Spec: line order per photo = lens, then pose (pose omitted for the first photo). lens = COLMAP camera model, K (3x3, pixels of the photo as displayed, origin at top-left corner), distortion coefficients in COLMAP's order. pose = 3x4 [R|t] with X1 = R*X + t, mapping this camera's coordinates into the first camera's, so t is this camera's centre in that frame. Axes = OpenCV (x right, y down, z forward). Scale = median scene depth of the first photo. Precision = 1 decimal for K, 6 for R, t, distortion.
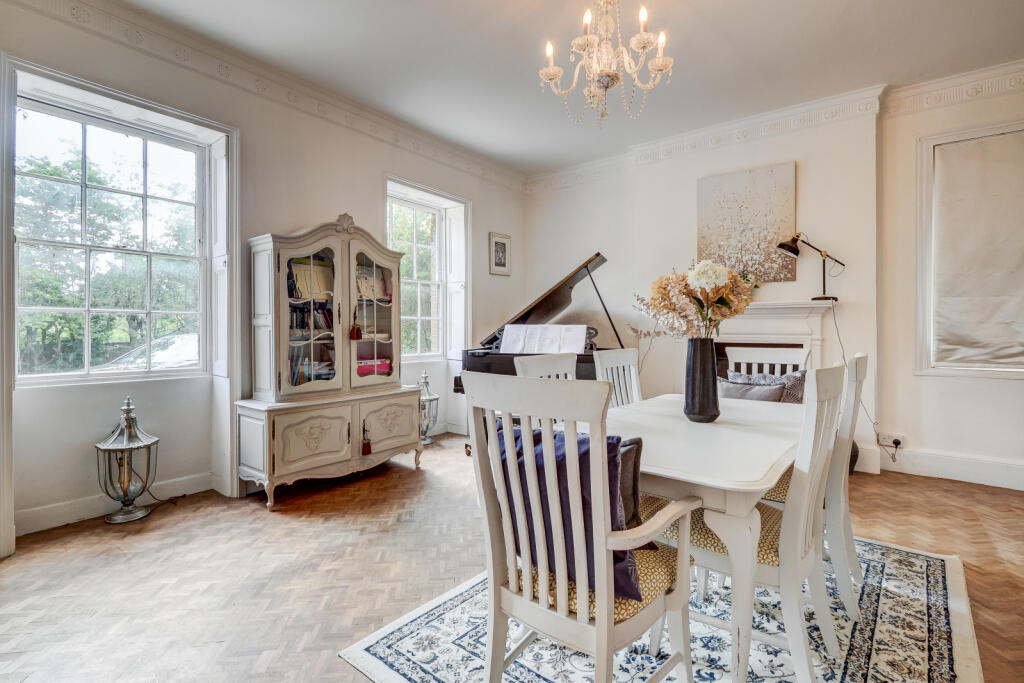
lens RADIAL K [[480.3, 0, 509.6], [0, 480.3, 336.4], [0, 0, 1]] dist [-0.001652, -0.000688]
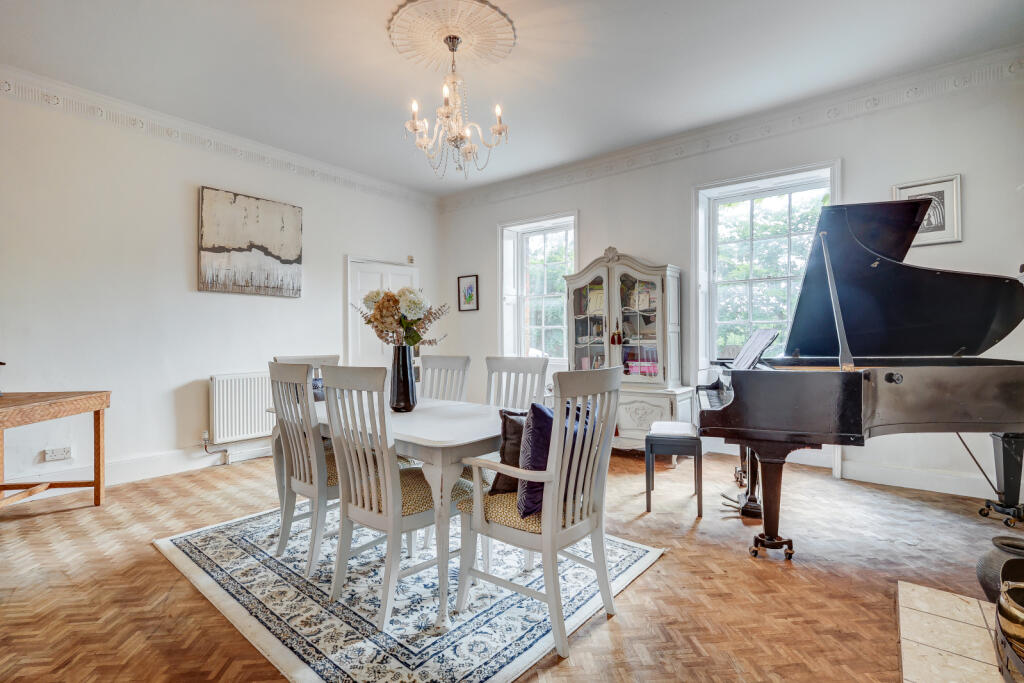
lens RADIAL K [[480.3, 0, 509.5], [0, 480.3, 339.0], [0, 0, 1]] dist [-0.001652, -0.000688]
pose [[-0.009261, 0.003711, -0.999950, 1.804520], [-0.003932, 0.999985, 0.003748, -0.020647], [0.999949, 0.003967, -0.009246, 1.394469]]
